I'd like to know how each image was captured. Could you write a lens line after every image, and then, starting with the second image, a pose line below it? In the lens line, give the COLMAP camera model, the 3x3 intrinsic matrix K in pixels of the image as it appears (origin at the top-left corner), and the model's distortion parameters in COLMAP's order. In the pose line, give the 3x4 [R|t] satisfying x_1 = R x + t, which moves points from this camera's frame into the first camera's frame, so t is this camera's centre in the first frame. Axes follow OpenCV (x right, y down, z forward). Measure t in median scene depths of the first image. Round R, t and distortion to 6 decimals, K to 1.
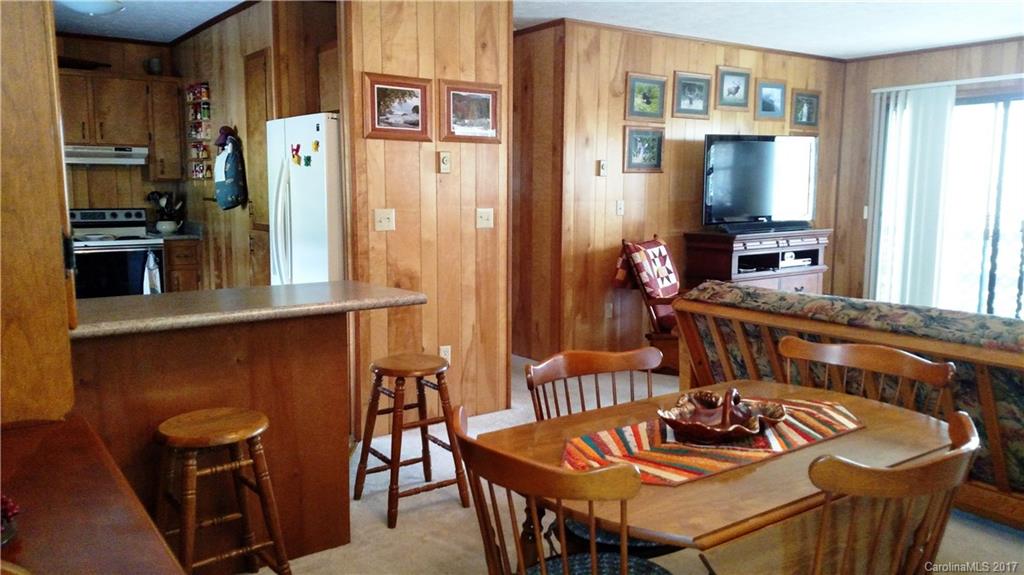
lens RADIAL K [[806.0, 0, 538.4], [0, 806.0, 302.6], [0, 0, 1]] dist [0.073876, -0.122457]
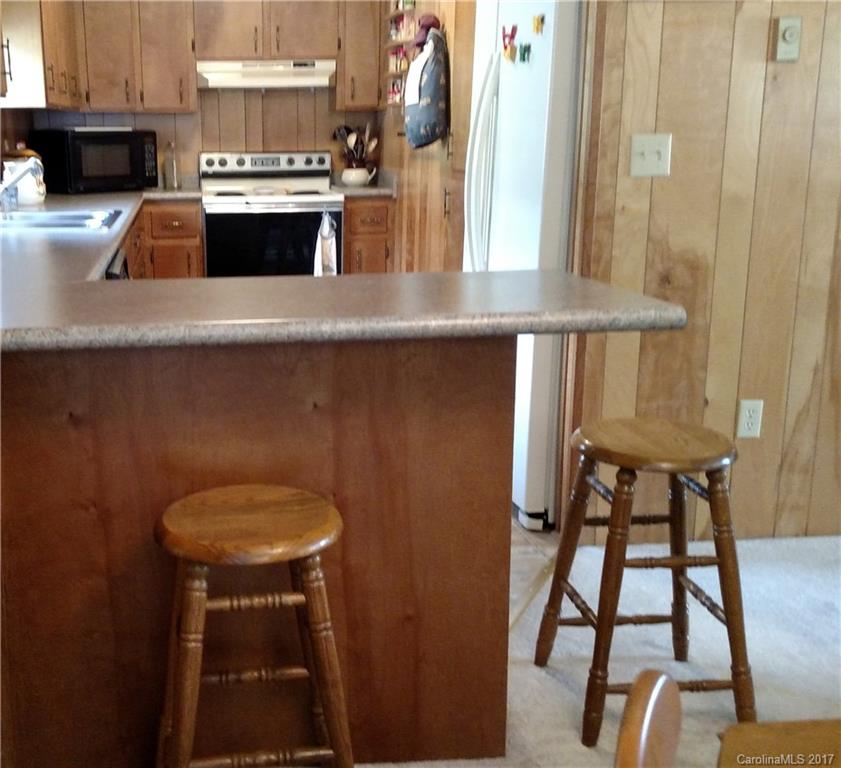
lens RADIAL K [[1003.1, 0, 310.6], [0, 1003.1, 384.1], [0, 0, 1]] dist [0.225781, -0.485057]
pose [[0.841607, 0.111202, -0.528518, -0.004737], [-0.060584, 0.991836, 0.112214, -0.014306], [0.536681, -0.062420, 0.841473, 0.280819]]
